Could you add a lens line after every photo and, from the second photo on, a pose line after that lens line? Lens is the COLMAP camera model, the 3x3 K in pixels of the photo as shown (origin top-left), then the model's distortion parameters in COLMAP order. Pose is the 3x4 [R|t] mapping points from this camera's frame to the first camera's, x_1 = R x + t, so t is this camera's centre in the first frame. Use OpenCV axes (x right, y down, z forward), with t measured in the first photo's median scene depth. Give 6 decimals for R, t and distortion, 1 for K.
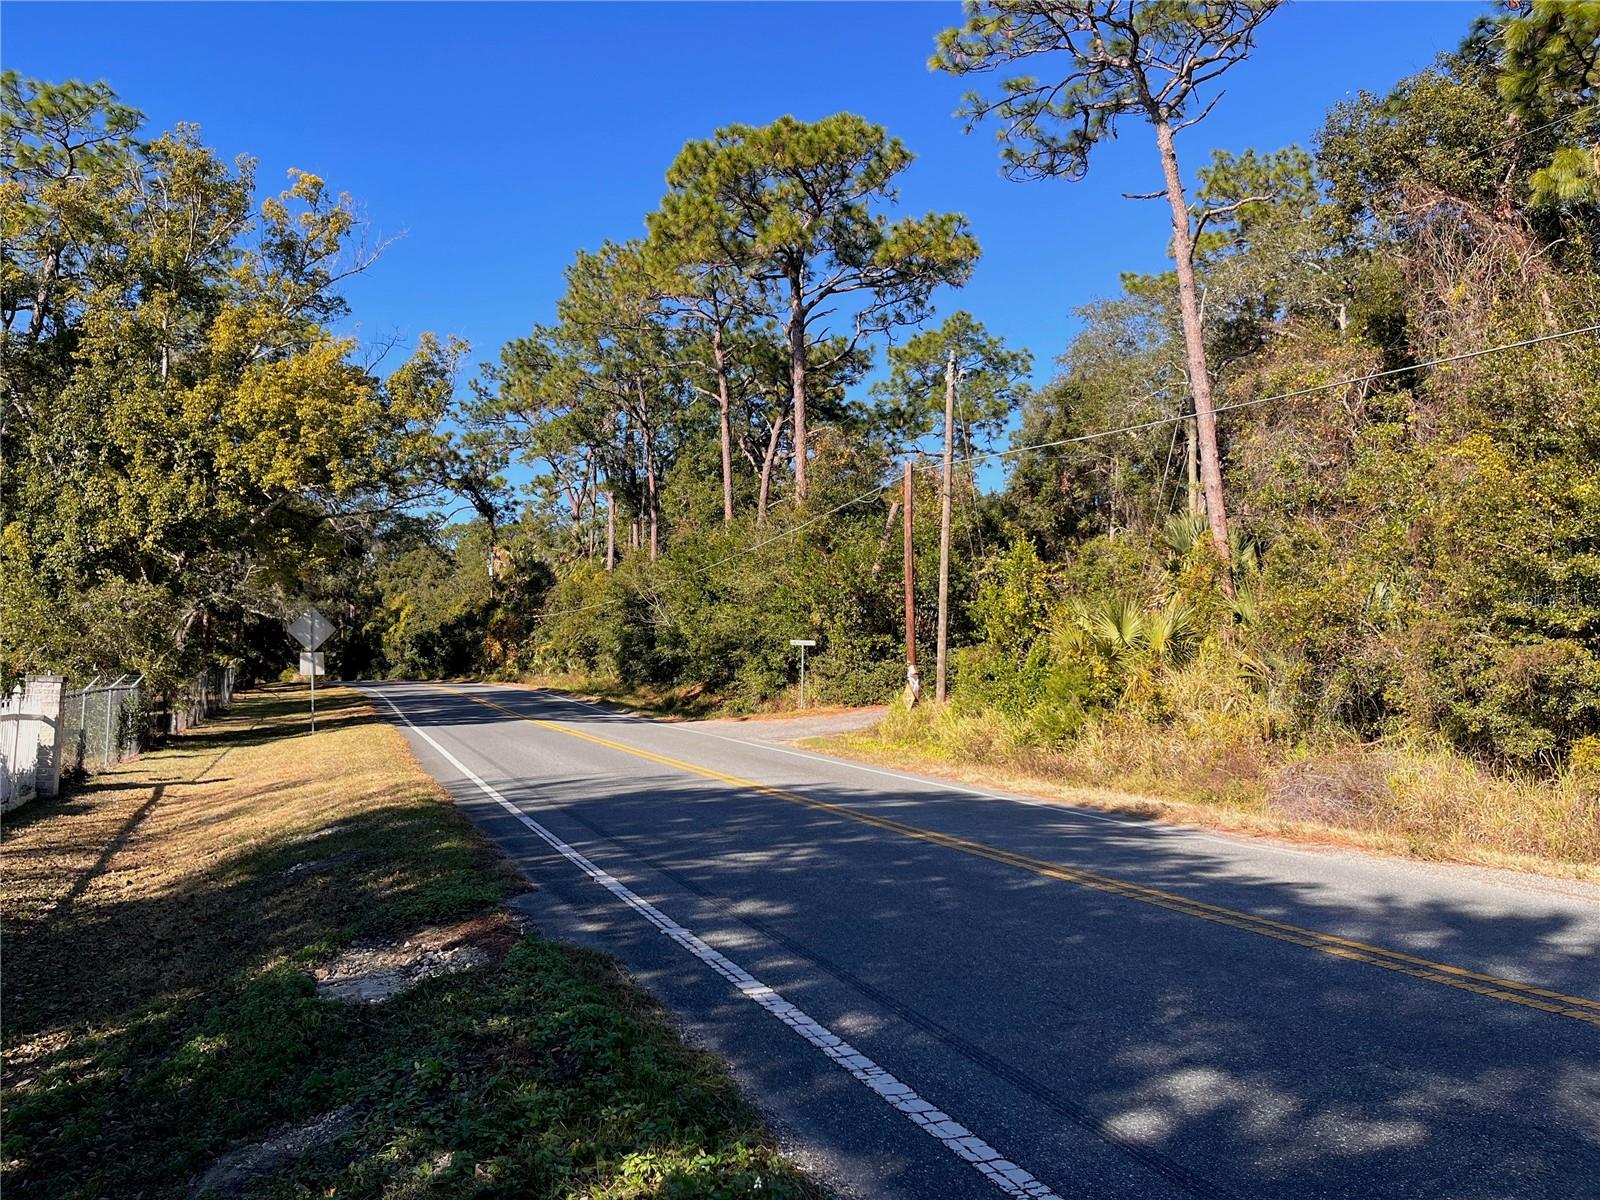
lens RADIAL K [[1201.6, 0, 792.1], [0, 1201.6, 600.1], [0, 0, 1]] dist [0.074919, -0.115896]
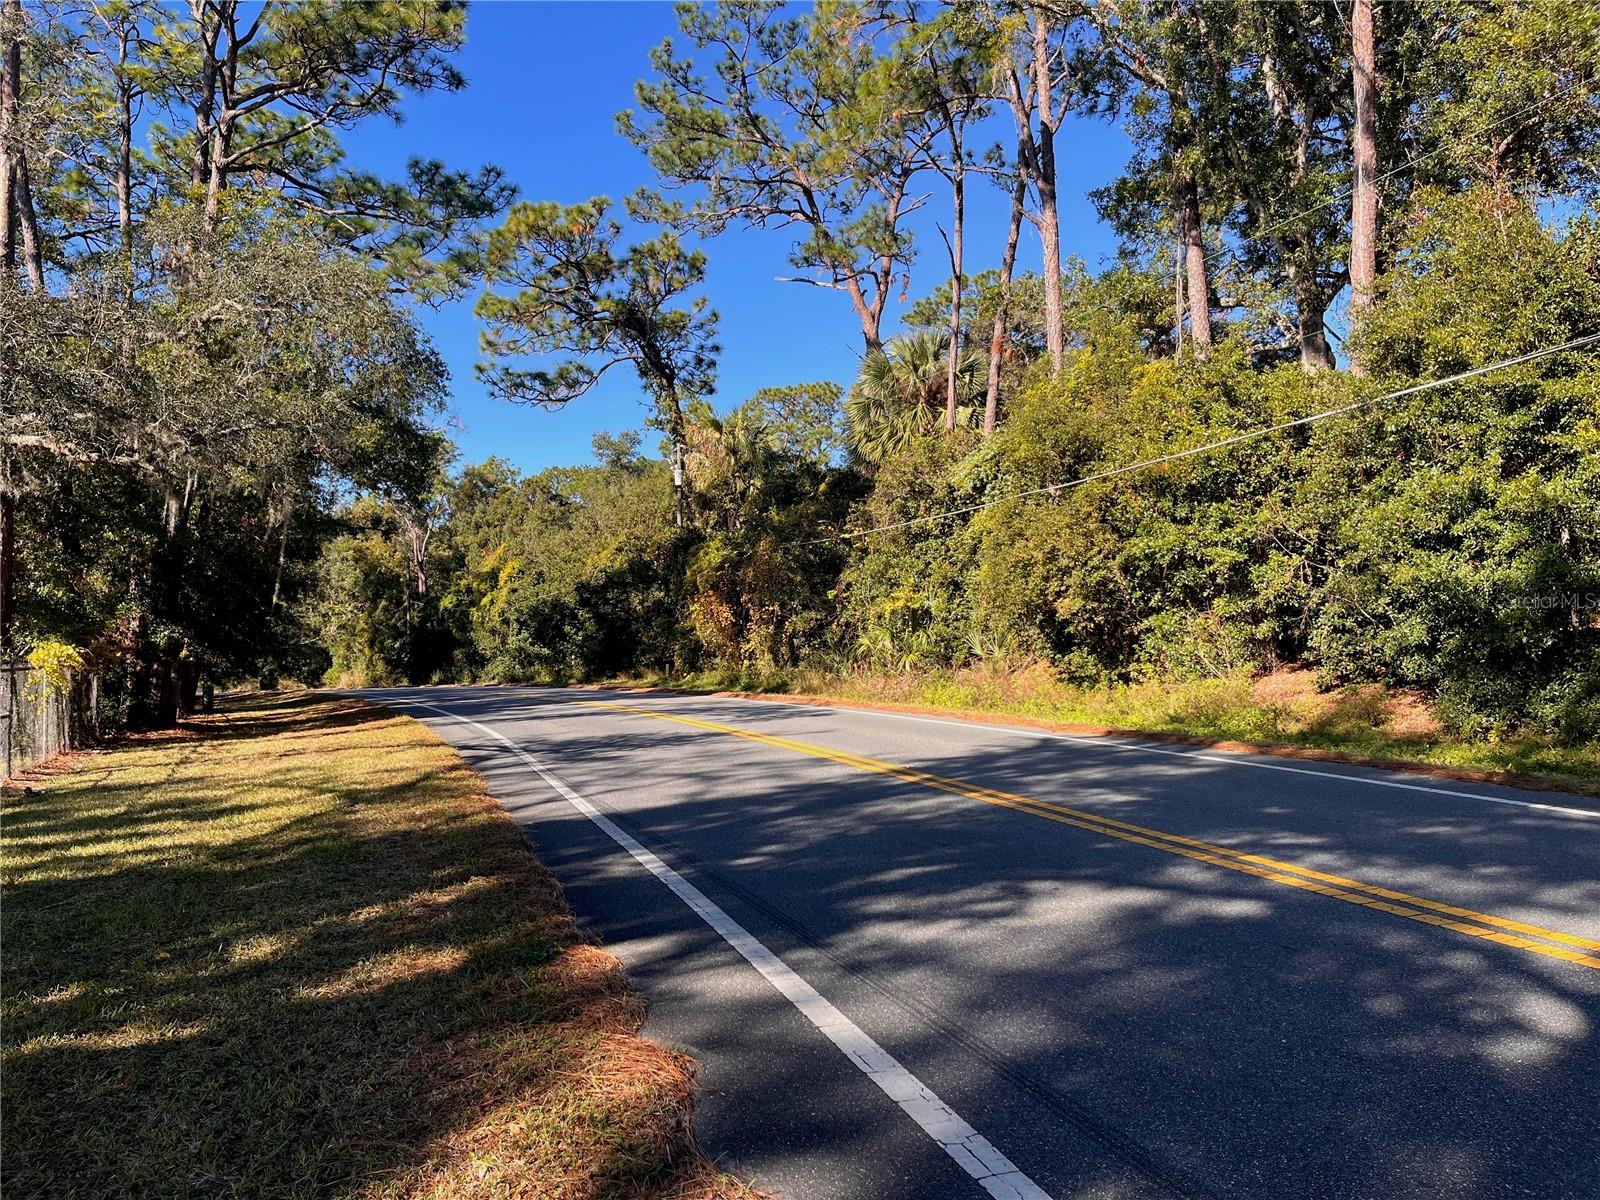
lens RADIAL K [[1201.1, 0, 795.2], [0, 1201.1, 603.1], [0, 0, 1]] dist [0.067485, -0.092032]
pose [[0.998635, -0.021504, -0.047604, -0.789077], [0.022101, 0.999683, 0.012049, 0.117544], [0.047330, -0.013084, 0.998794, 2.151728]]
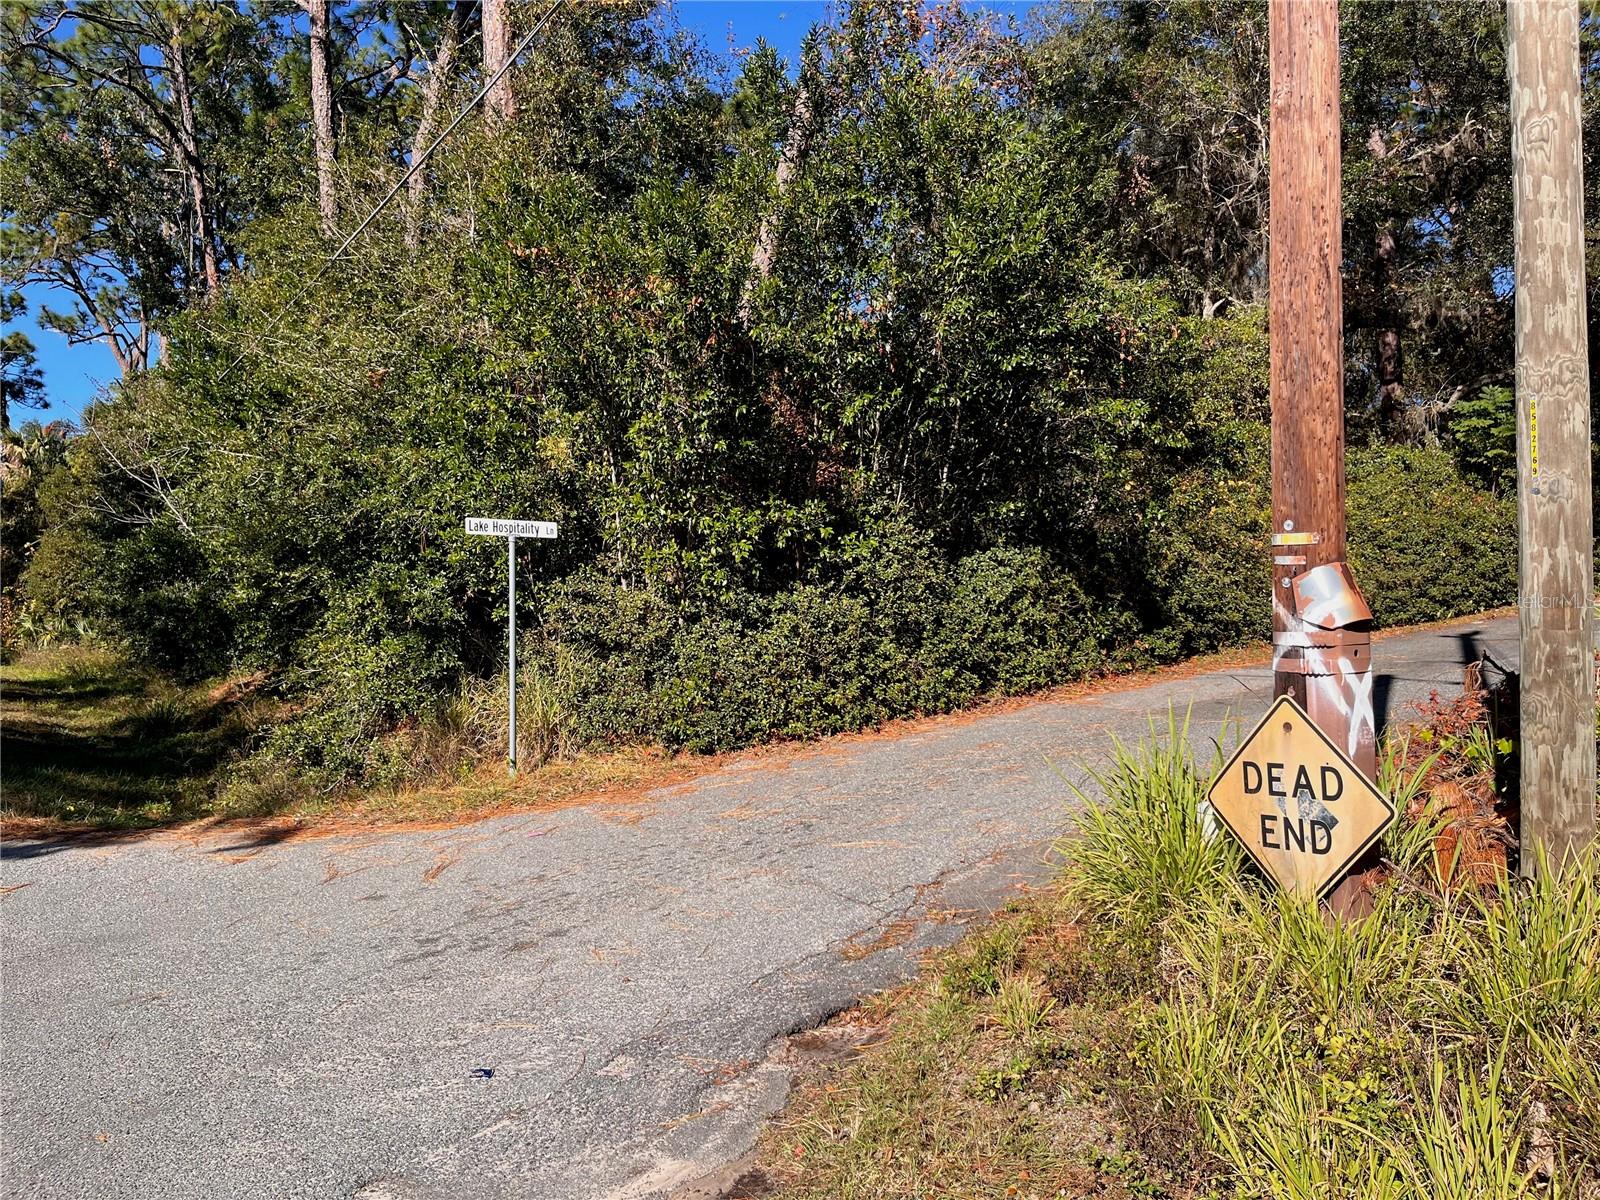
lens RADIAL K [[1201.1, 0, 795.2], [0, 1201.1, 603.1], [0, 0, 1]] dist [0.067485, -0.092032]
pose [[0.972306, -0.014681, 0.233251, 0.013412], [0.006276, 0.999305, 0.036732, 0.080945], [-0.233628, -0.034250, 0.971723, 1.338509]]
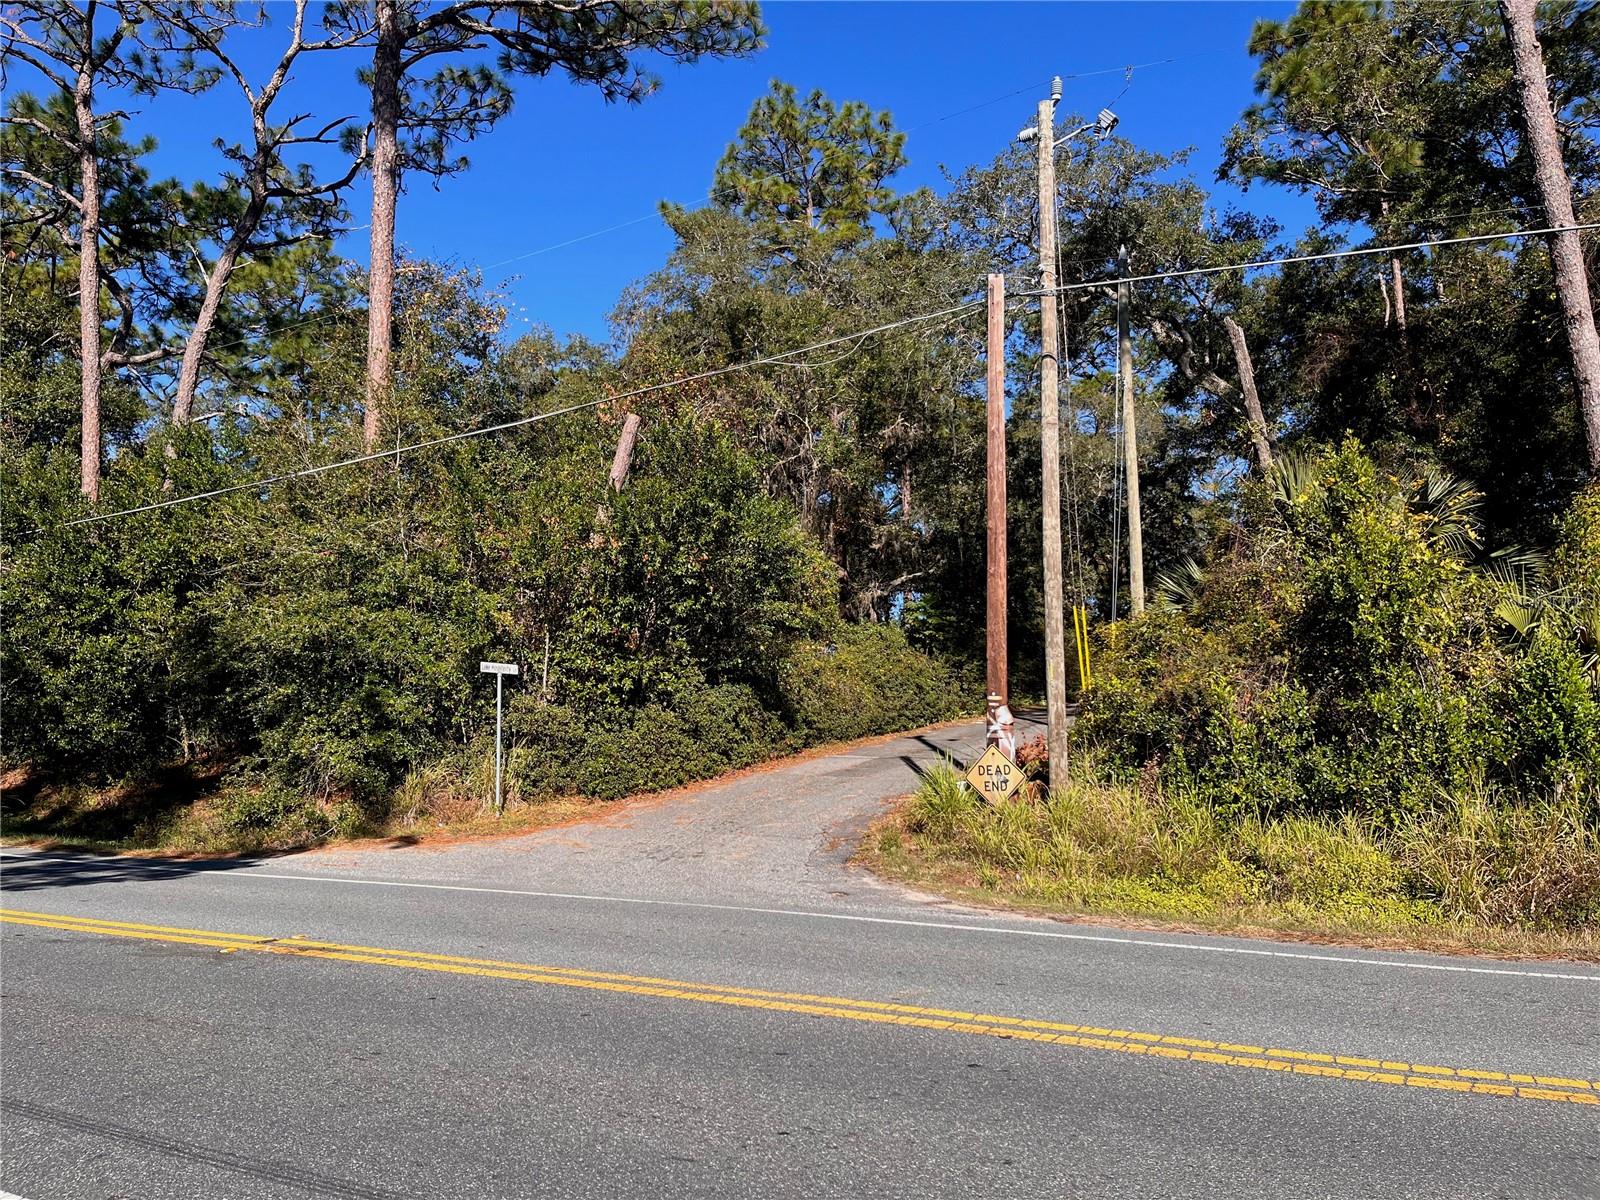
lens RADIAL K [[1202.0, 0, 788.9], [0, 1202.0, 606.5], [0, 0, 1]] dist [0.073181, -0.100813]
pose [[0.746574, 0.059004, 0.662681, -0.422829], [-0.024785, 0.997835, -0.060923, 0.070441], [-0.664841, 0.029058, 0.746419, 1.069209]]
